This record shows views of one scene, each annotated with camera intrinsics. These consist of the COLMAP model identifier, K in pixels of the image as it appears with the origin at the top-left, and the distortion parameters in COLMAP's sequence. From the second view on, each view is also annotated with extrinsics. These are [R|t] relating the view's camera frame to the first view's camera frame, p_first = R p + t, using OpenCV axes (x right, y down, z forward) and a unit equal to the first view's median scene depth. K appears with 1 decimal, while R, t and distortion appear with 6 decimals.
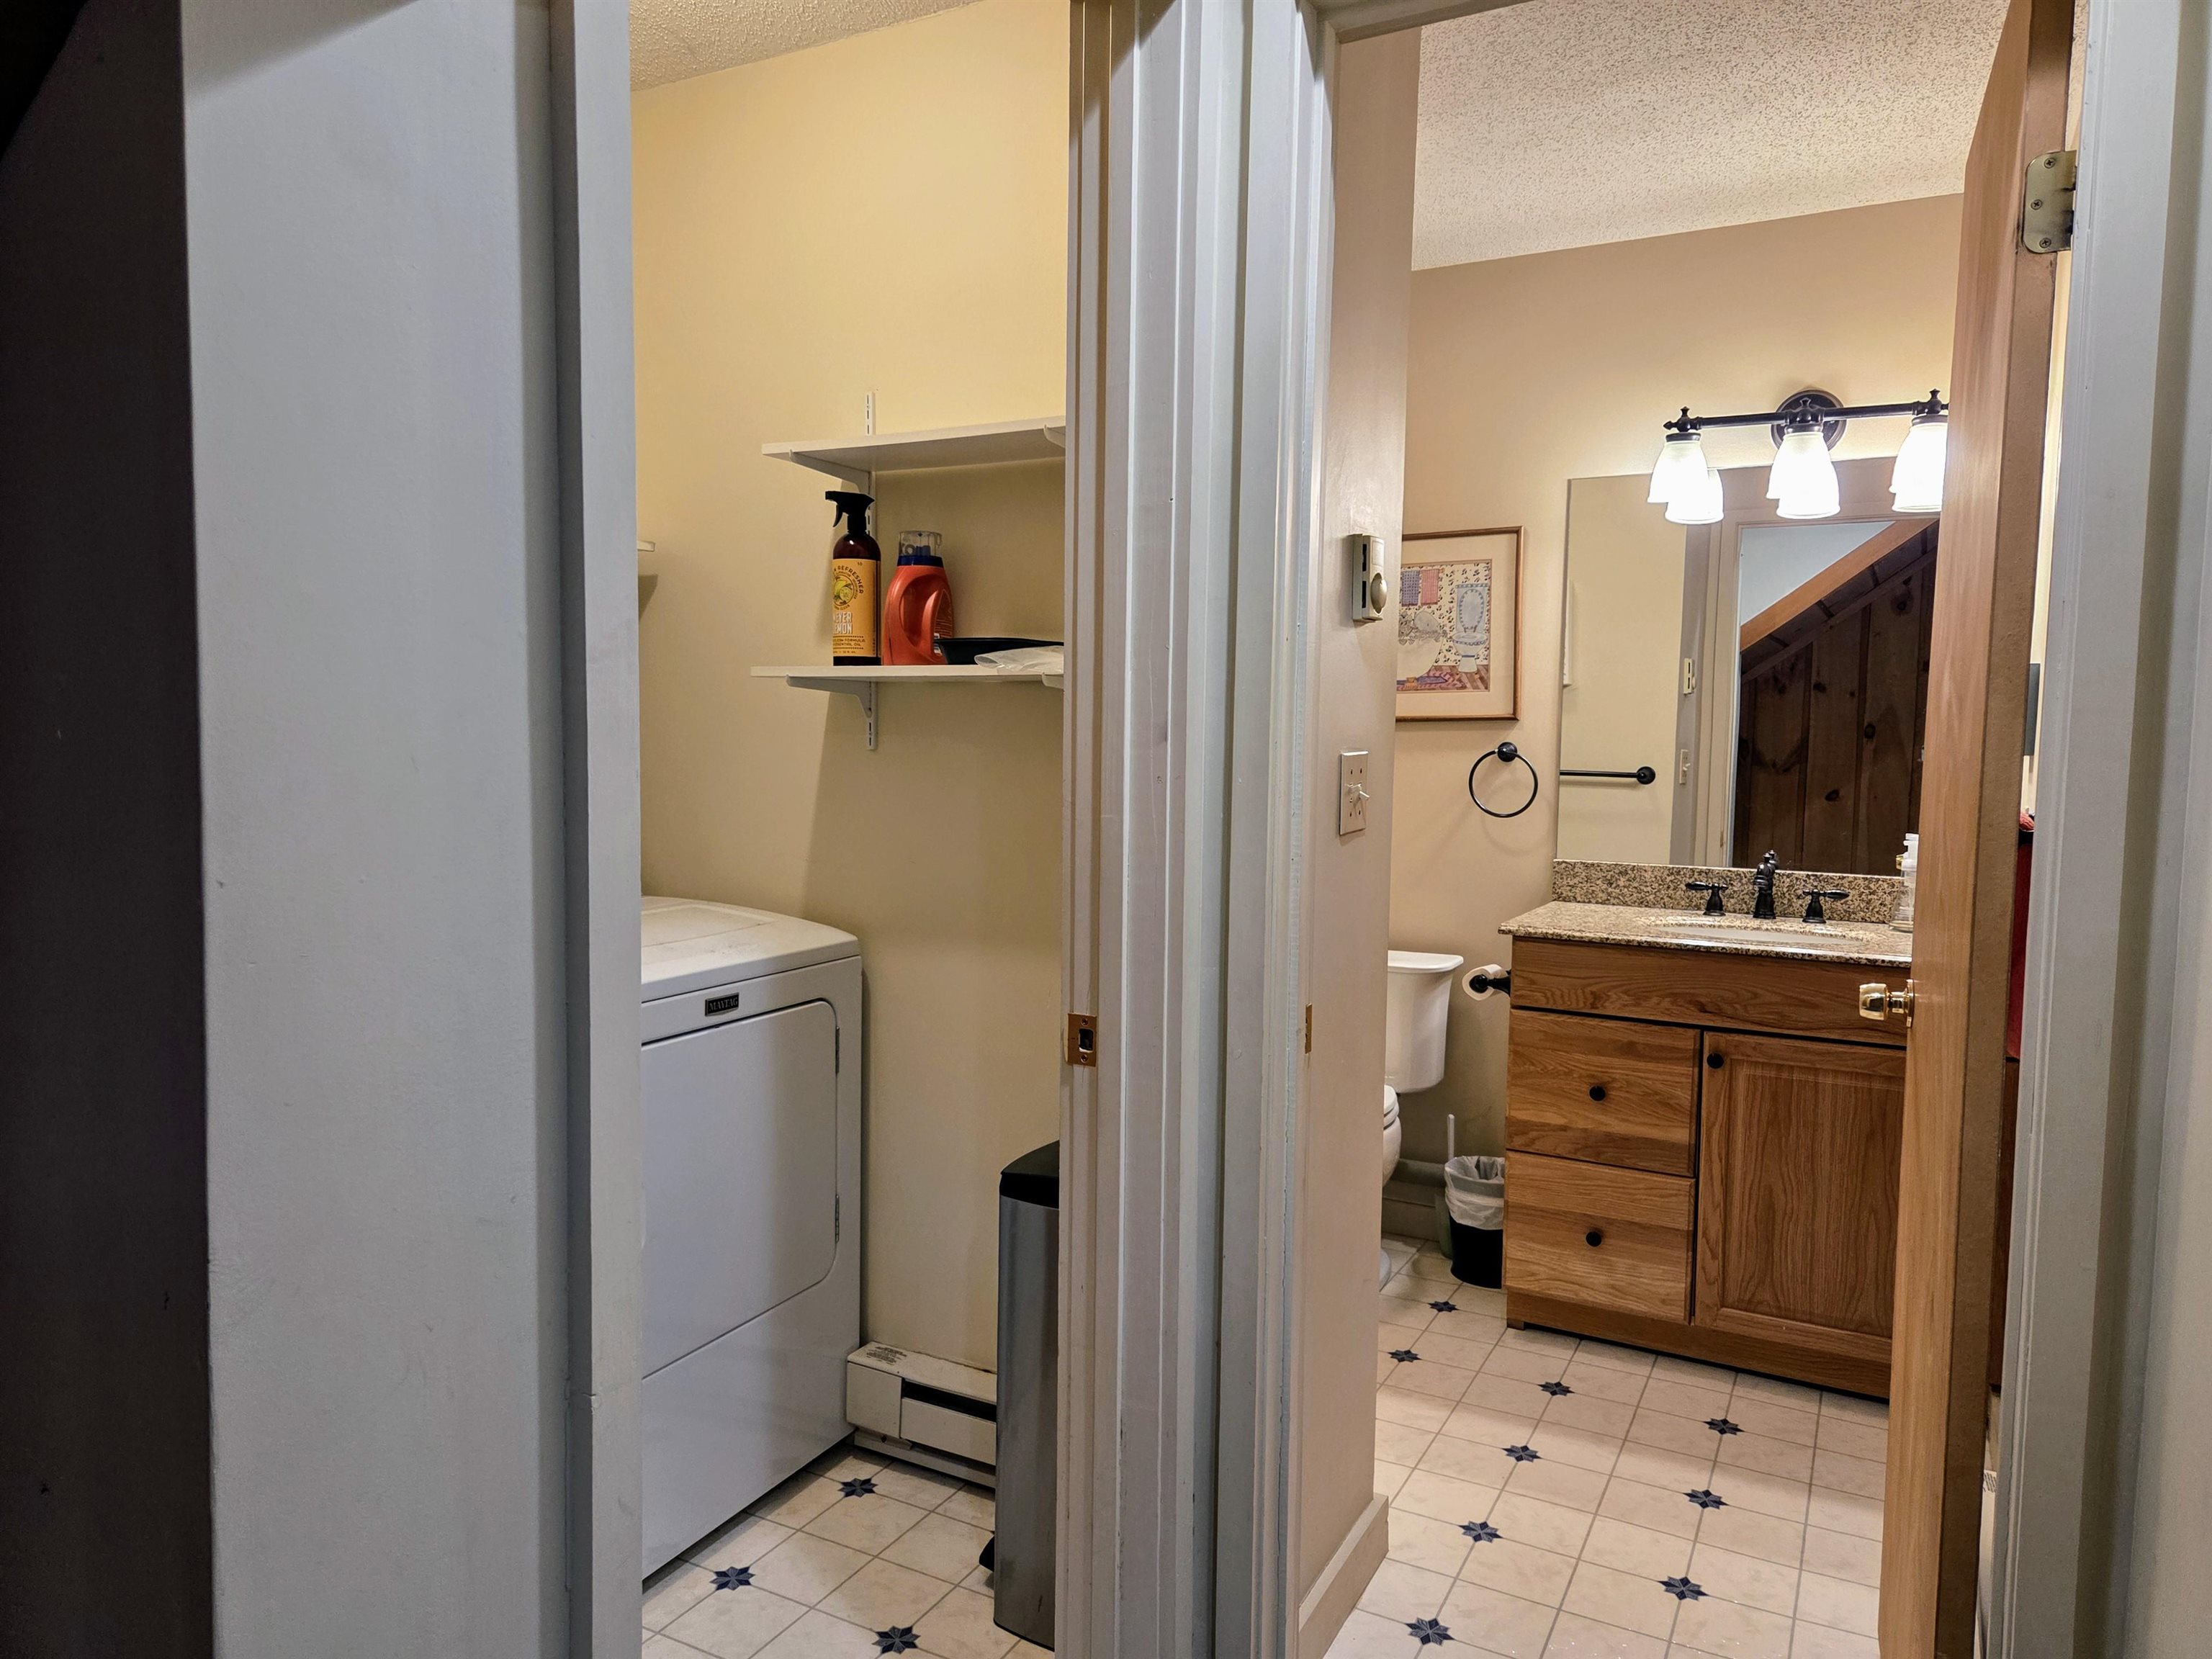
lens RADIAL K [[1484.3, 0, 1104.3], [0, 1484.3, 828.8], [0, 0, 1]] dist [0.017900, 0.000103]
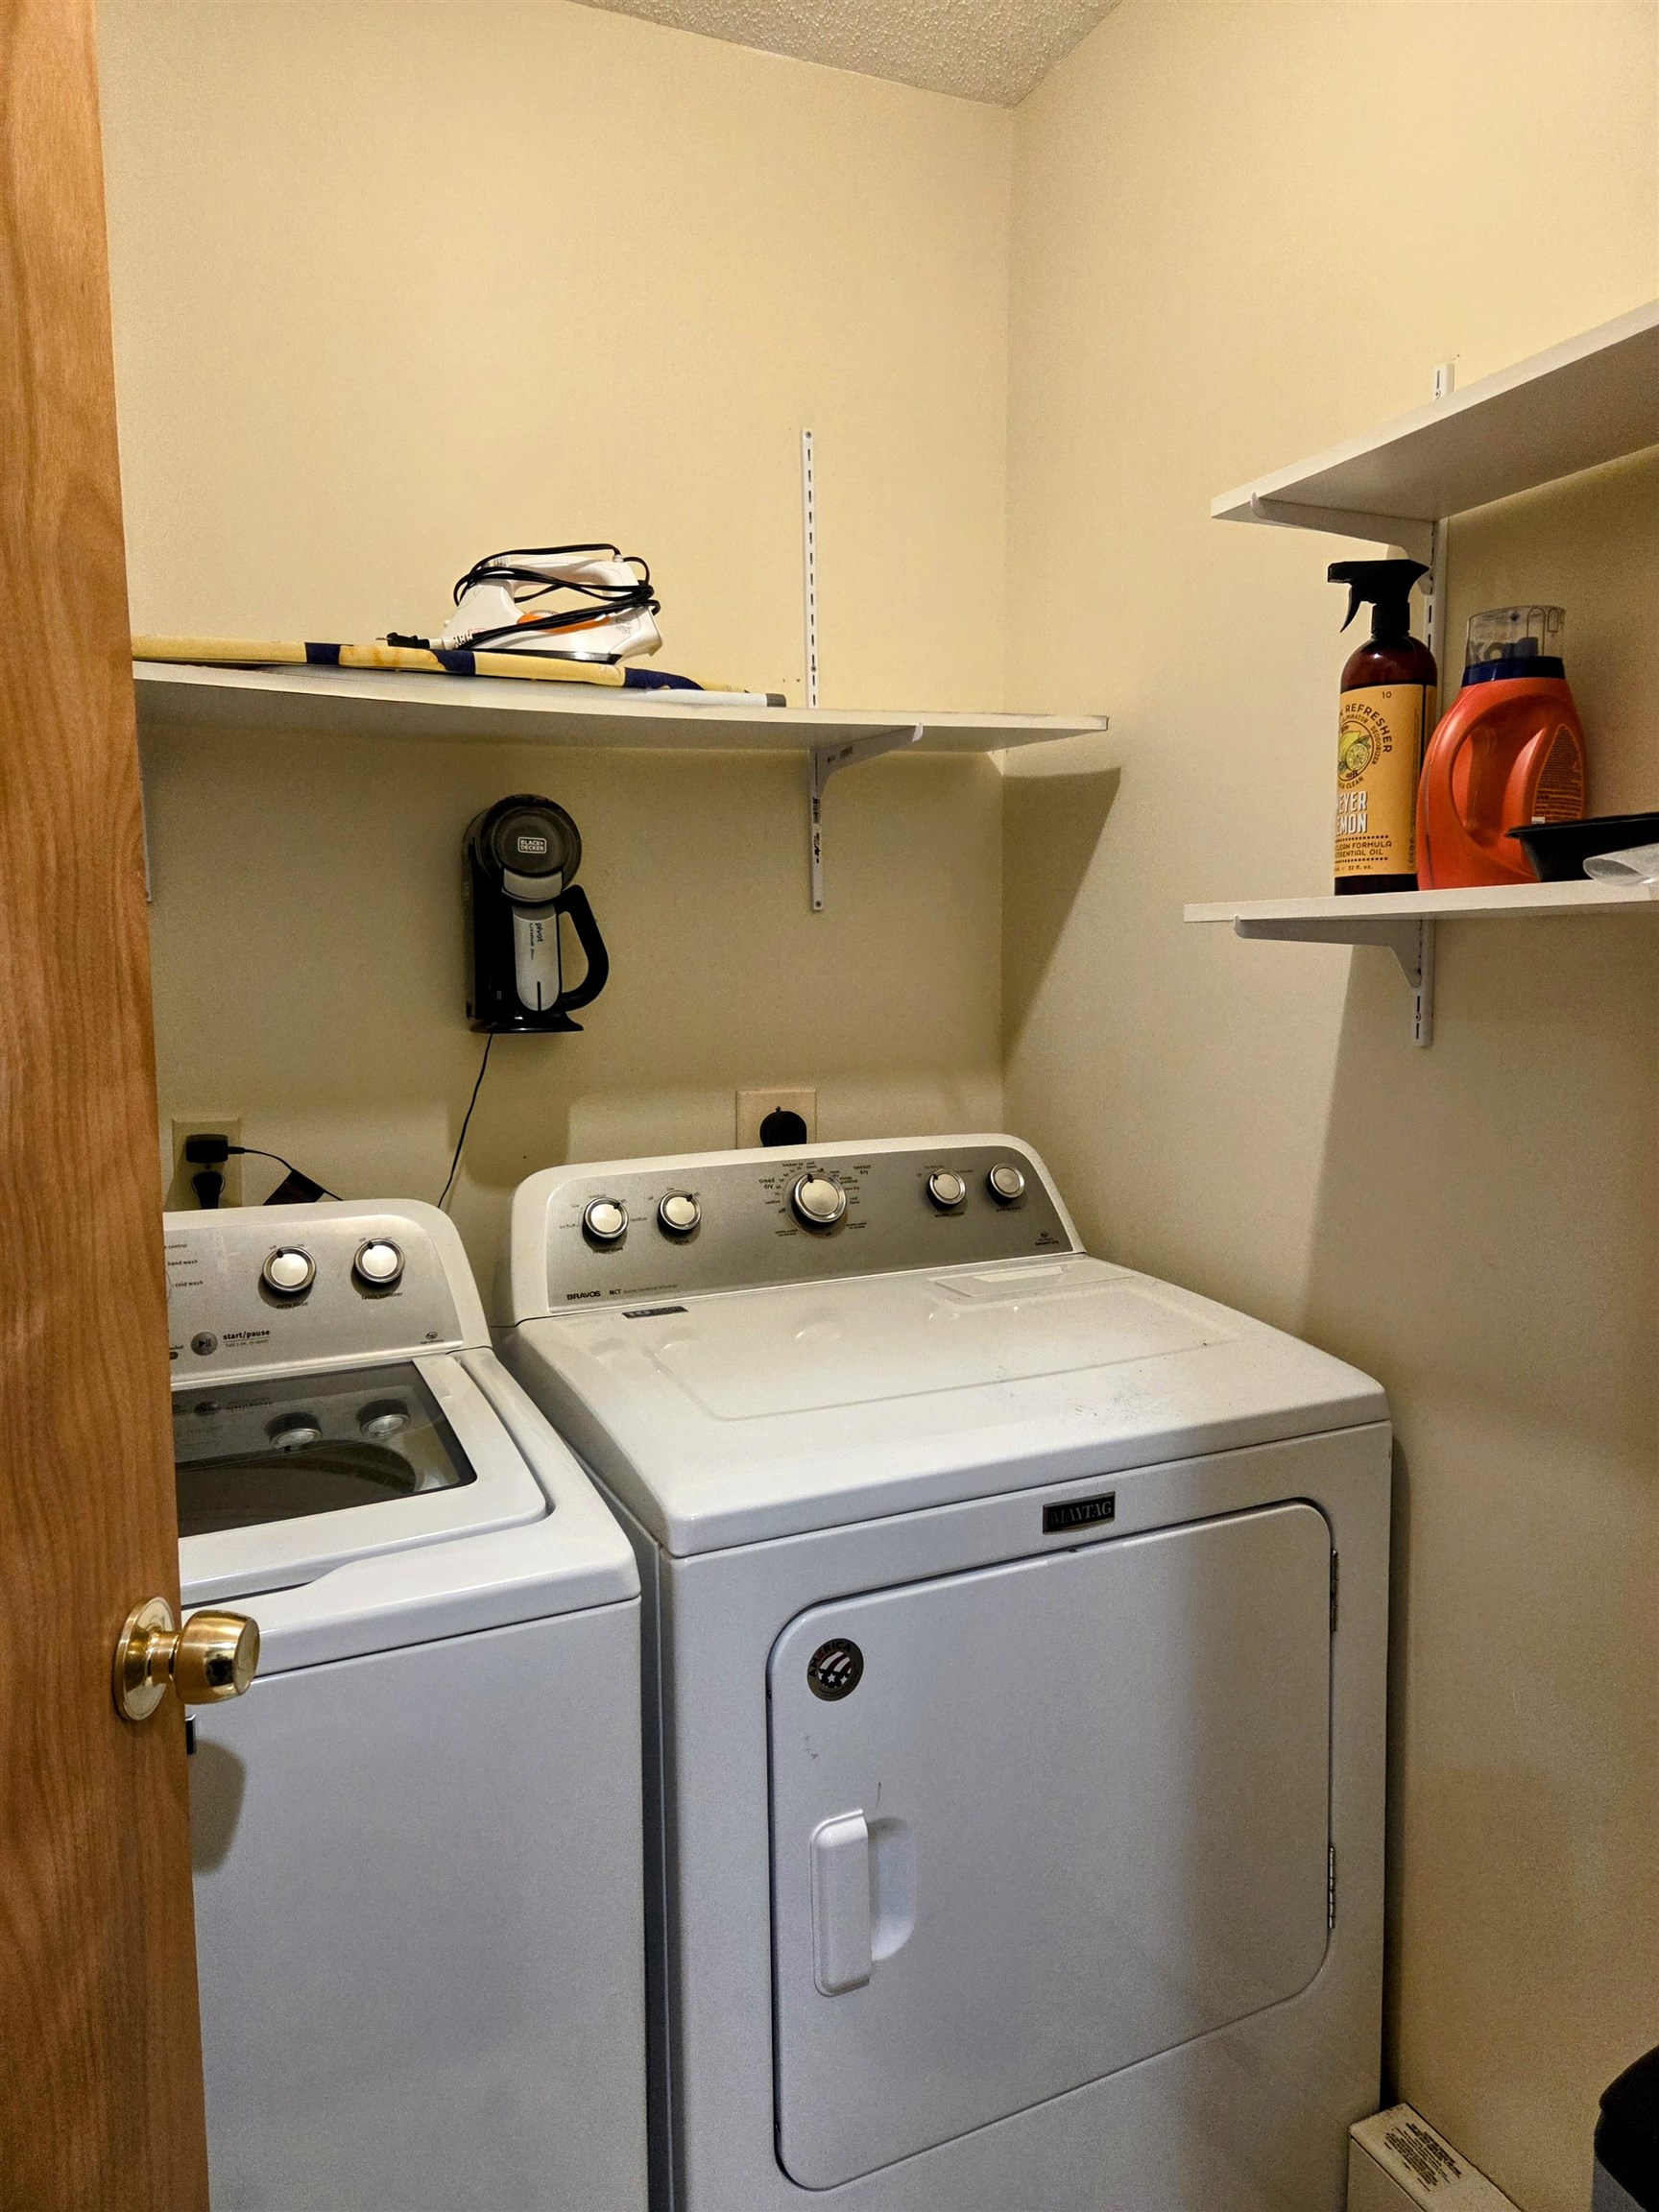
lens RADIAL K [[1484.3, 0, 823.5], [0, 1484.3, 1108.0], [0, 0, 1]] dist [0.017900, 0.000103]
pose [[0.778950, 0.039066, -0.625869, 0.012645], [-0.018359, 0.999050, 0.039511, -0.051296], [0.626818, -0.019287, 0.778927, 0.468050]]
